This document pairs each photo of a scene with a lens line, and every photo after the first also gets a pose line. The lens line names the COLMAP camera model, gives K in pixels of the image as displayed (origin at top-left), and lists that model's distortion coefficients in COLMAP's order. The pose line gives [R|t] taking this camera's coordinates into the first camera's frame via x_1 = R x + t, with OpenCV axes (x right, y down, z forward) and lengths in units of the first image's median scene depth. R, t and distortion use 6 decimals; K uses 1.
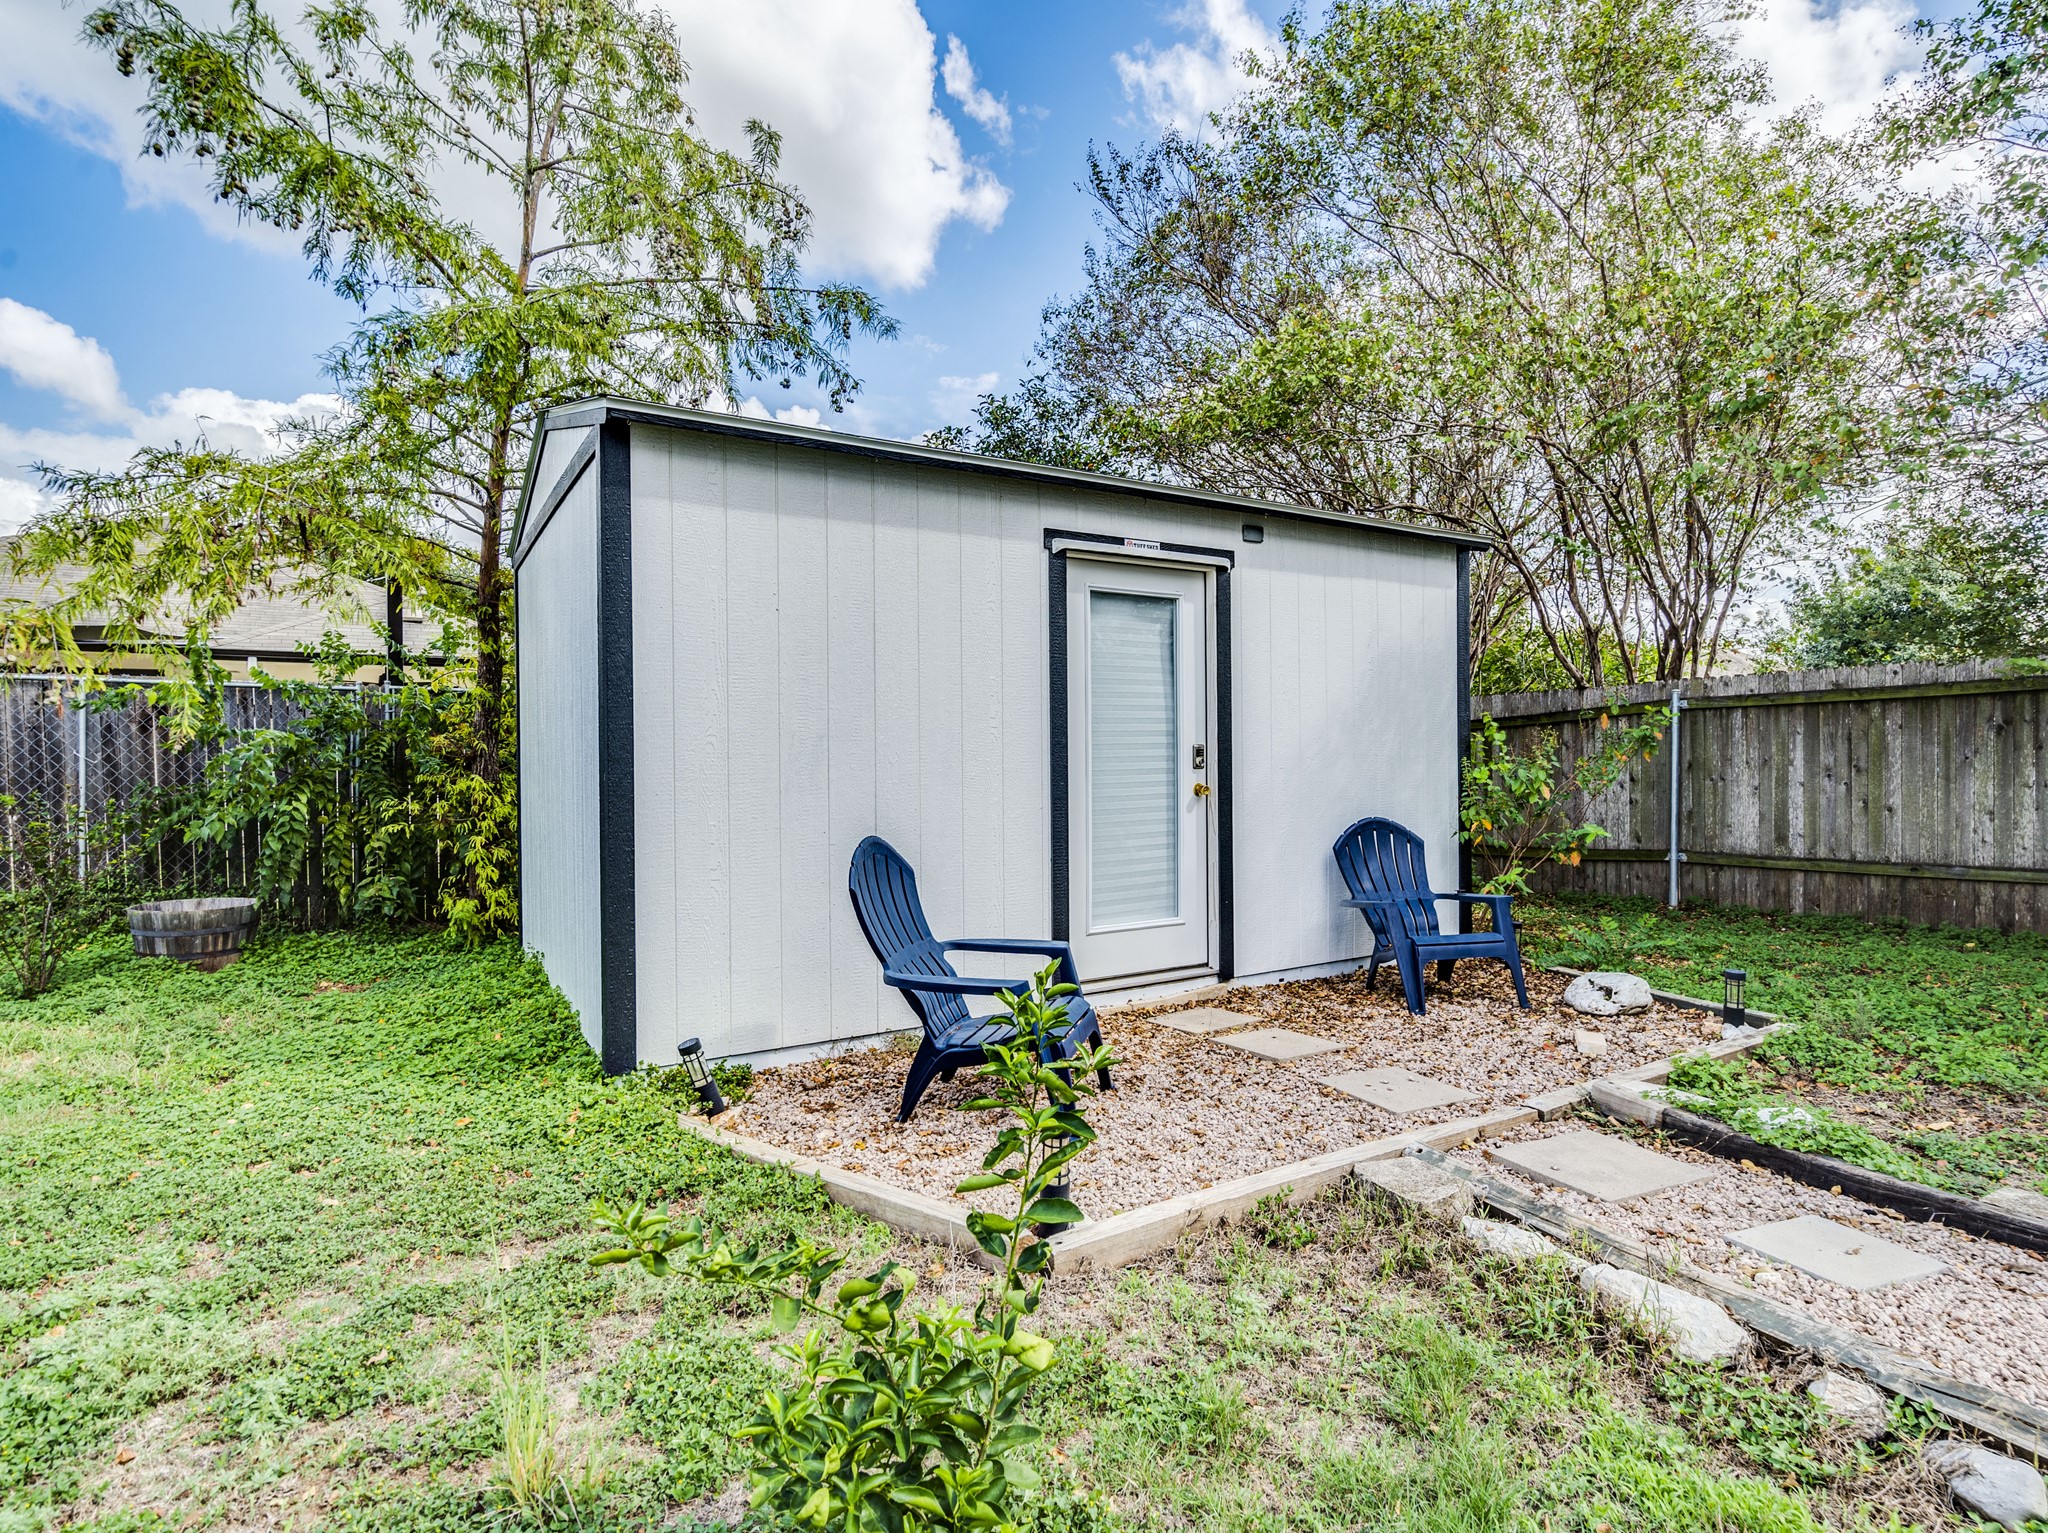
lens RADIAL K [[1085.1, 0, 1024.0], [0, 1085.1, 766.5], [0, 0, 1]] dist [-0.009255, 0.000825]
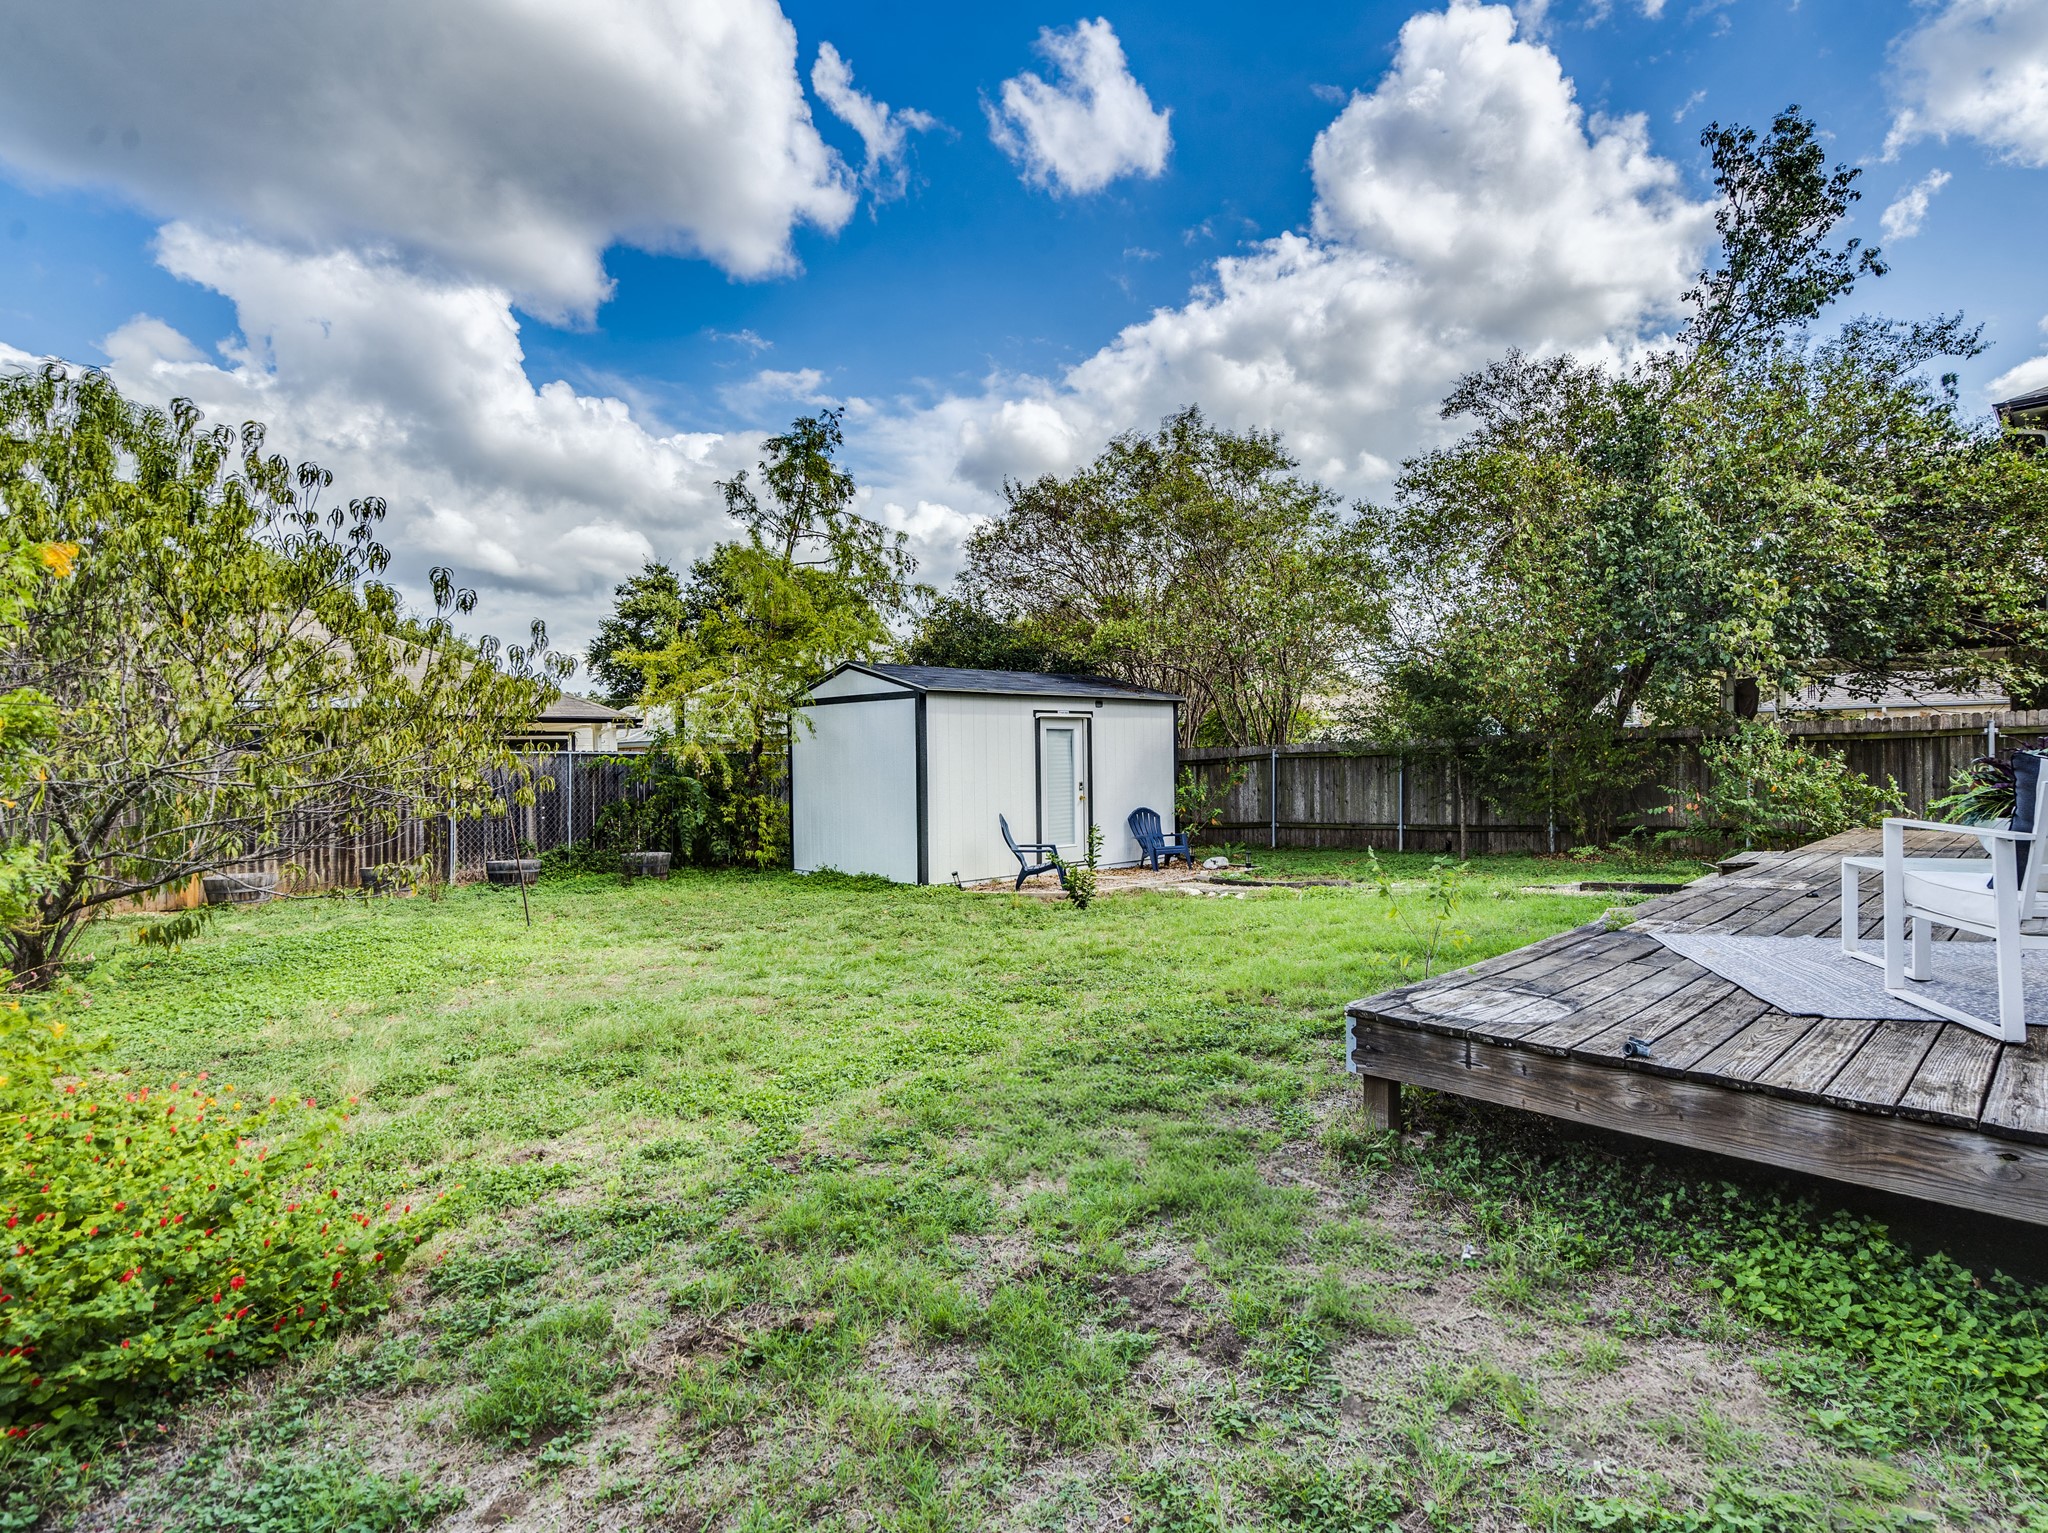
lens RADIAL K [[1085.1, 0, 1024.0], [0, 1085.1, 766.5], [0, 0, 1]] dist [-0.009255, 0.000825]
pose [[0.980787, -0.006982, 0.194959, -0.521611], [0.007593, 0.999968, -0.002385, -0.053368], [-0.194936, 0.003819, 0.980809, -1.687694]]
